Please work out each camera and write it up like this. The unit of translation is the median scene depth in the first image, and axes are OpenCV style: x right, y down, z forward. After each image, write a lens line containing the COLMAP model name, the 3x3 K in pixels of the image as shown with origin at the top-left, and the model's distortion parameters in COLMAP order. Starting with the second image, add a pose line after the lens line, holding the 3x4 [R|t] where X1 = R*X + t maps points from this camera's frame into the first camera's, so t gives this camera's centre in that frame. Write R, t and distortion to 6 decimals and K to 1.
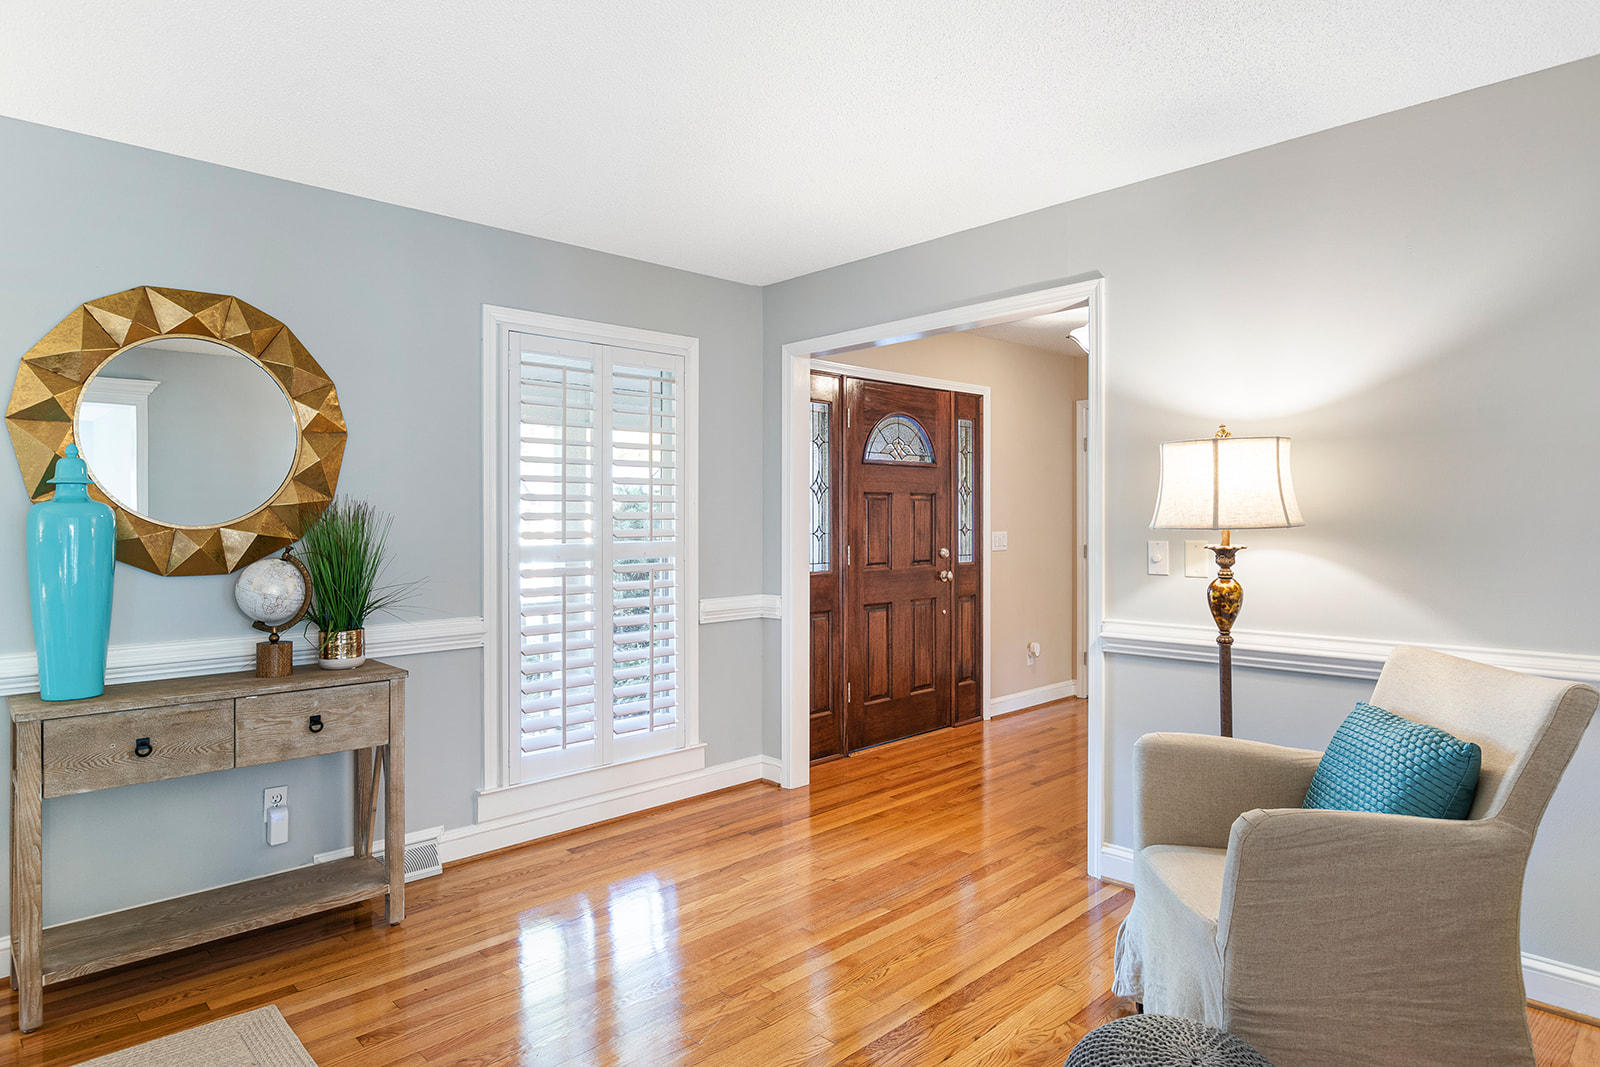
lens RADIAL K [[928.5, 0, 790.4], [0, 928.5, 514.8], [0, 0, 1]] dist [-0.016221, -0.001691]
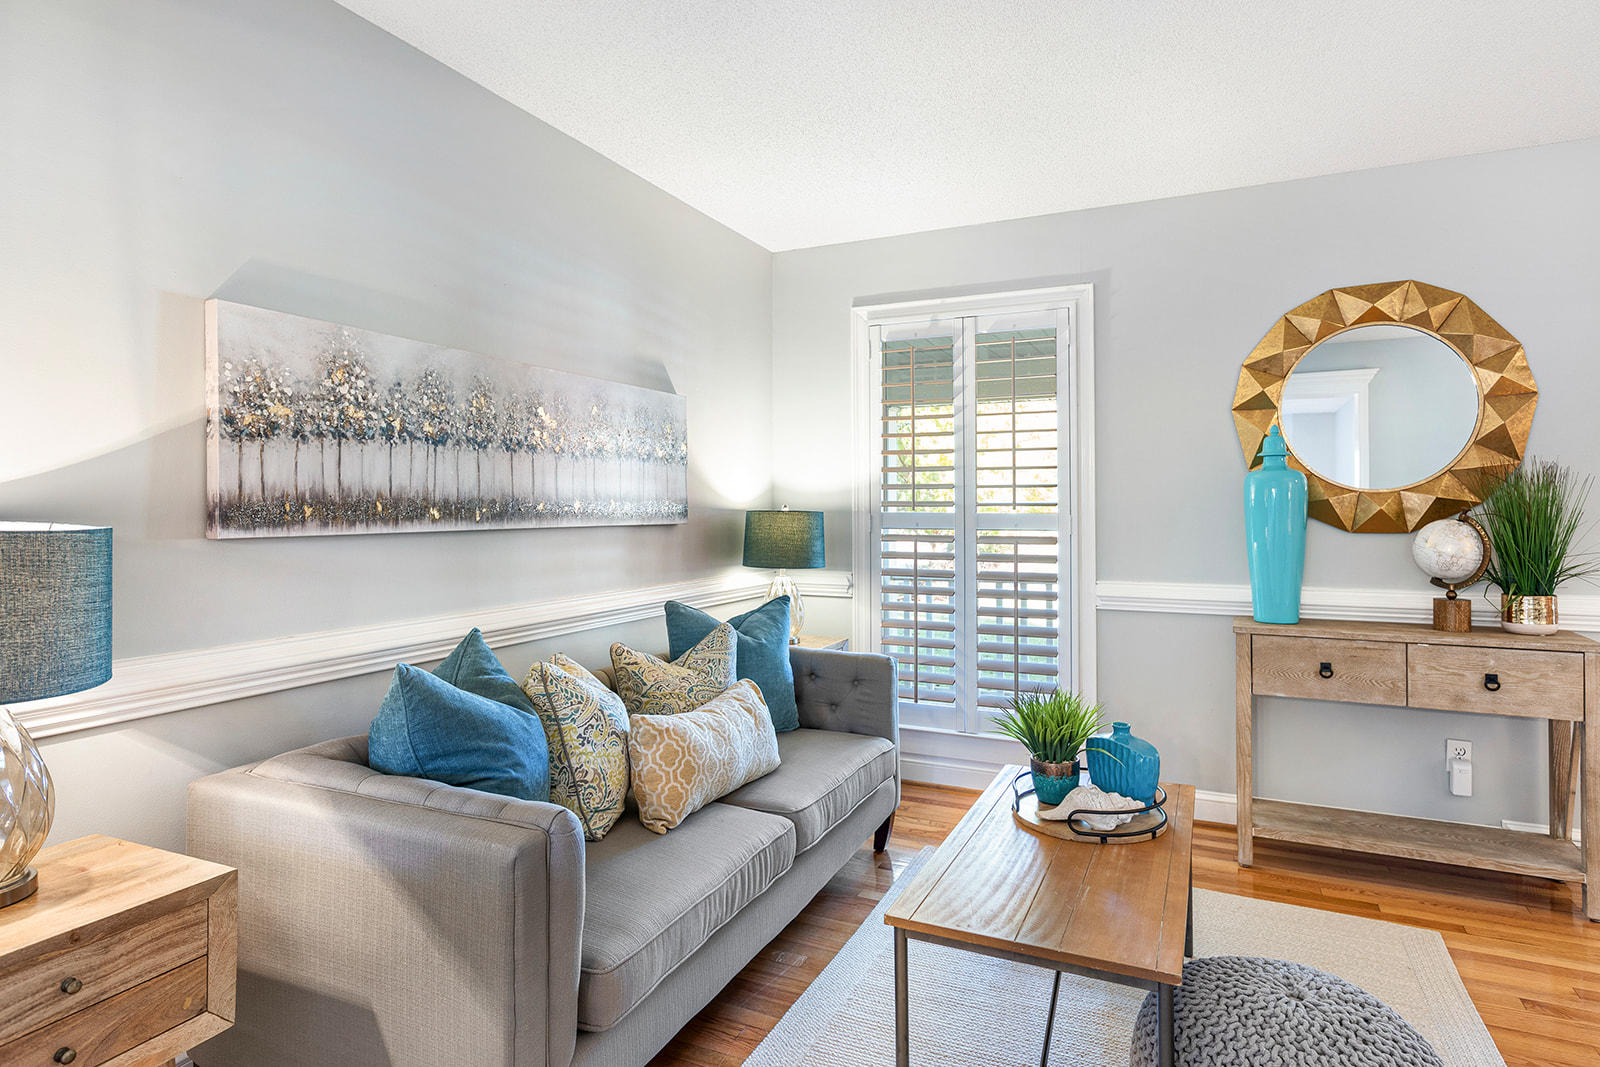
lens RADIAL K [[867.8, 0, 802.9], [0, 867.8, 502.3], [0, 0, 1]] dist [-0.002456, -0.001539]
pose [[0.351215, -0.001005, -0.936294, 0.108617], [0.008204, 0.999964, 0.002004, 0.020127], [0.936259, -0.008386, 0.351211, -0.040397]]
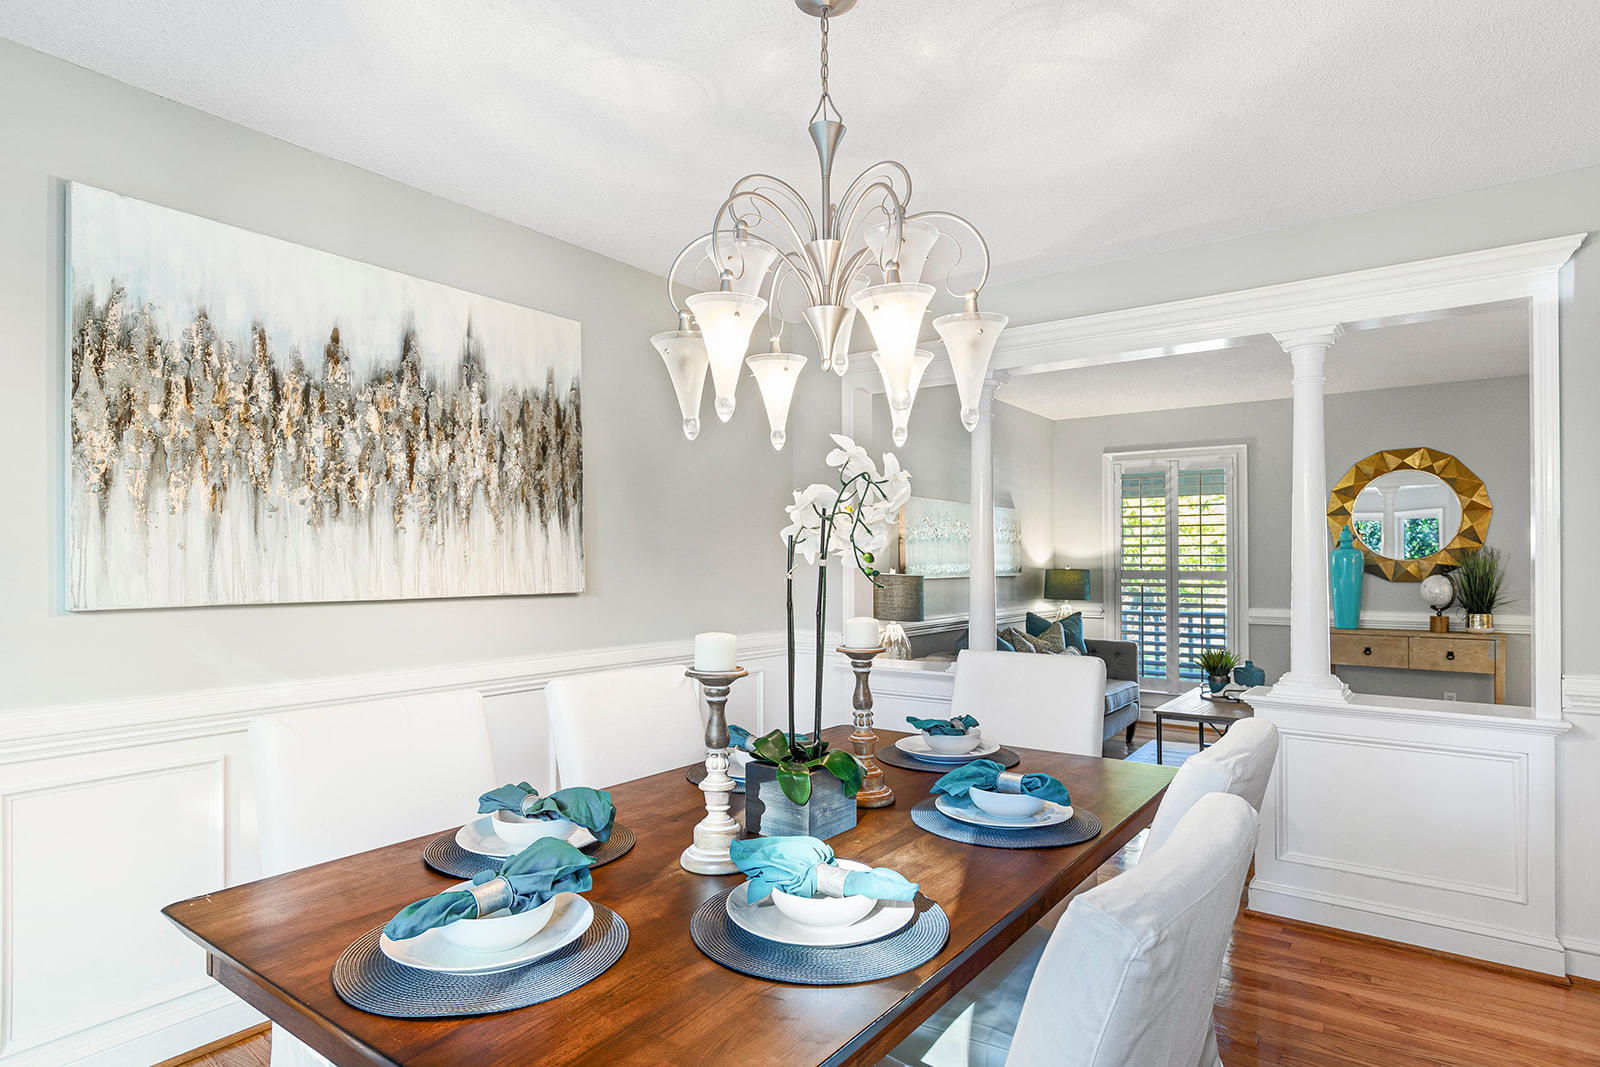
lens RADIAL K [[883.2, 0, 817.9], [0, 883.2, 551.4], [0, 0, 1]] dist [-0.006554, -0.000486]
pose [[0.186428, -0.007769, -0.982438, 1.119513], [0.007187, 0.999953, -0.006544, -0.002064], [0.982442, -0.005841, 0.186475, -0.726847]]
